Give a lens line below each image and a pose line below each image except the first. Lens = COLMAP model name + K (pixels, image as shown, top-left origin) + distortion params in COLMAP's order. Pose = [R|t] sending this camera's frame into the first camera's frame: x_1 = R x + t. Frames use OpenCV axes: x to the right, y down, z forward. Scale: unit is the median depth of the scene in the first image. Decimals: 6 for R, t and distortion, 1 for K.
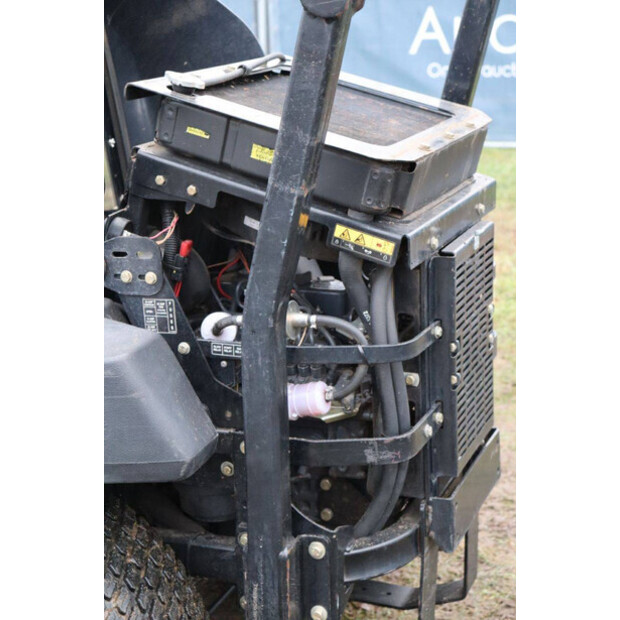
lens RADIAL K [[1315.9, 0, 313.8], [0, 1315.9, 314.9], [0, 0, 1]] dist [0.371861, 0.000000]
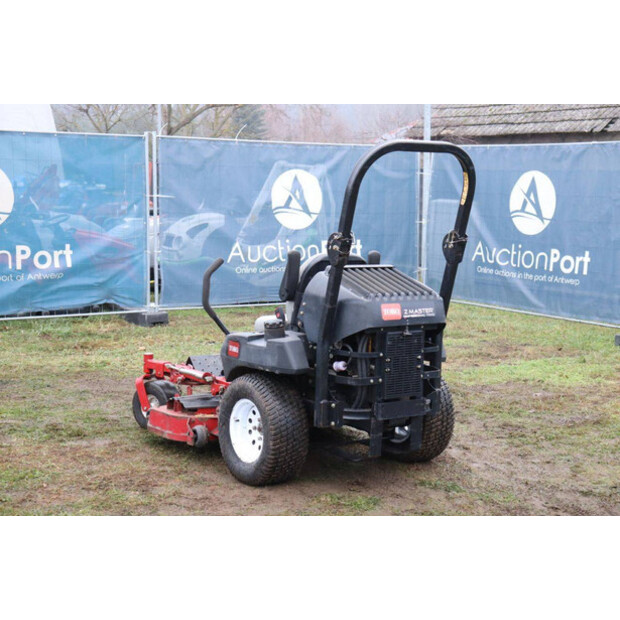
lens RADIAL K [[1161.3, 0, 317.0], [0, 1161.3, 308.9], [0, 0, 1]] dist [0.272486, 0.000000]
pose [[0.834618, 0.112421, -0.539235, 1.671056], [-0.193757, 0.976307, -0.096351, 0.234501], [0.515627, 0.184897, 0.836625, -1.768424]]
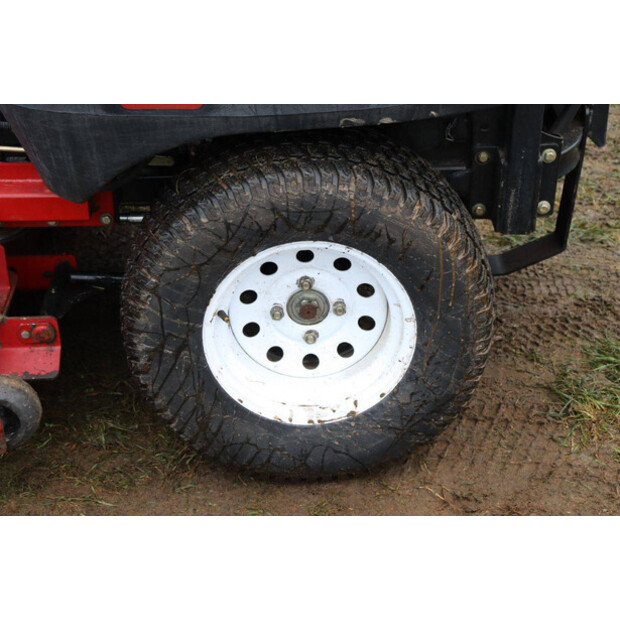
lens RADIAL K [[1196.3, 0, 315.9], [0, 1196.3, 306.8], [0, 0, 1]] dist [0.282248, 0.000000]
pose [[0.918093, -0.180841, 0.352707, -0.600969], [0.085168, 0.959073, 0.270049, -0.006233], [-0.387108, -0.217890, 0.895919, 0.069283]]
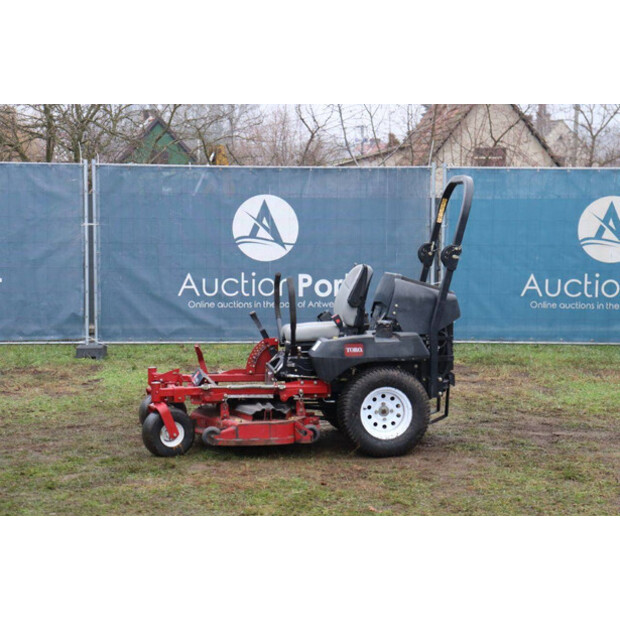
lens RADIAL K [[1427.3, 0, 334.3], [0, 1427.3, 320.8], [0, 0, 1]] dist [0.382723, 0.000000]
pose [[0.871572, -0.004976, 0.490242, -2.837444], [0.101393, 0.980160, -0.170311, 0.804309], [-0.479668, 0.198145, 0.854785, -3.238501]]
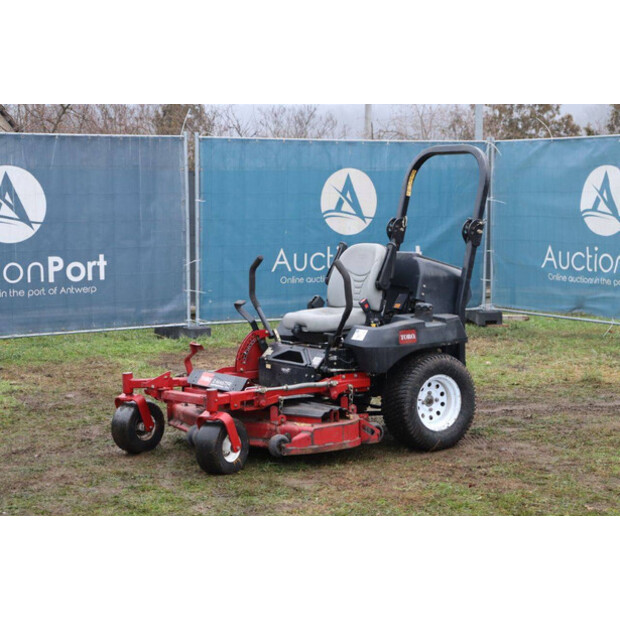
lens RADIAL K [[1427.3, 0, 326.7], [0, 1427.3, 317.9], [0, 0, 1]] dist [0.382723, 0.000000]
pose [[0.552798, -0.056991, 0.831364, -4.256802], [0.215475, 0.973505, -0.076541, 0.301175], [-0.804975, 0.221450, 0.550432, -1.323577]]
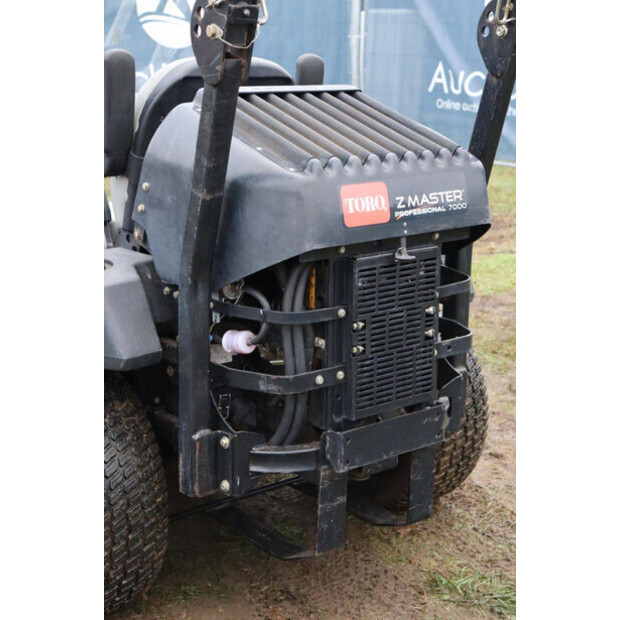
lens RADIAL K [[1175.7, 0, 317.1], [0, 1175.7, 327.2], [0, 0, 1]] dist [0.226218, 0.000000]
pose [[0.875919, 0.160507, -0.454977, 0.667873], [-0.163102, 0.986028, 0.033848, -0.010606], [0.454053, 0.044559, 0.889860, -0.127521]]
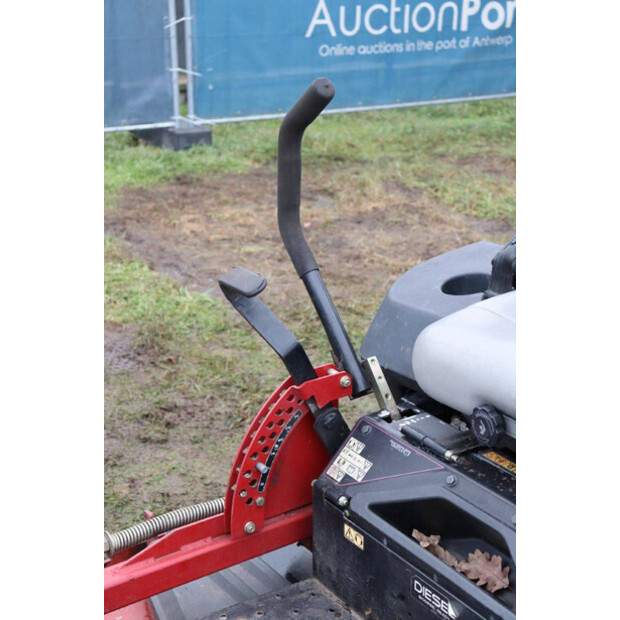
lens RADIAL K [[1050.4, 0, 306.8], [0, 1050.4, 318.5], [0, 0, 1]] dist [0.210593, 0.000000]
pose [[0.569683, -0.257763, 0.780397, -1.121814], [0.204612, 0.964129, 0.169084, -0.280749], [-0.795987, 0.063354, 0.601989, 0.946127]]
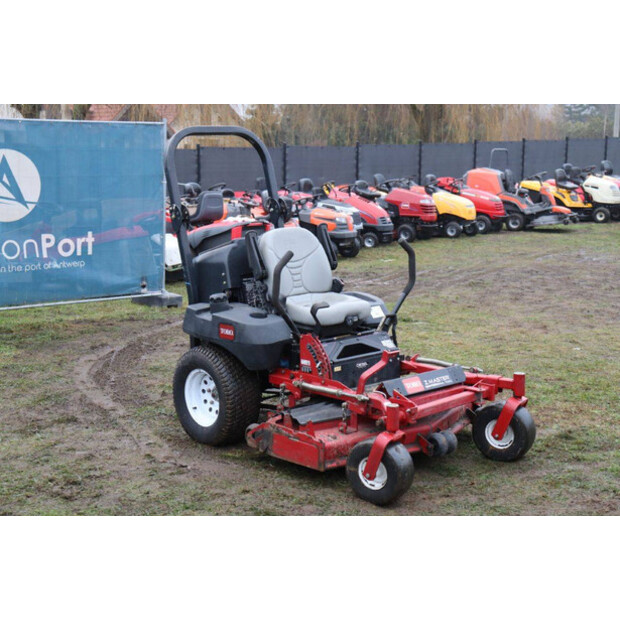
lens RADIAL K [[1056.9, 0, 313.2], [0, 1056.9, 314.9], [0, 0, 1]] dist [0.198711, 0.000000]
pose [[-0.879567, -0.031249, 0.474747, -1.873525], [0.166245, 0.914757, 0.368215, -1.259447], [-0.445784, 0.402795, -0.799395, 3.936943]]
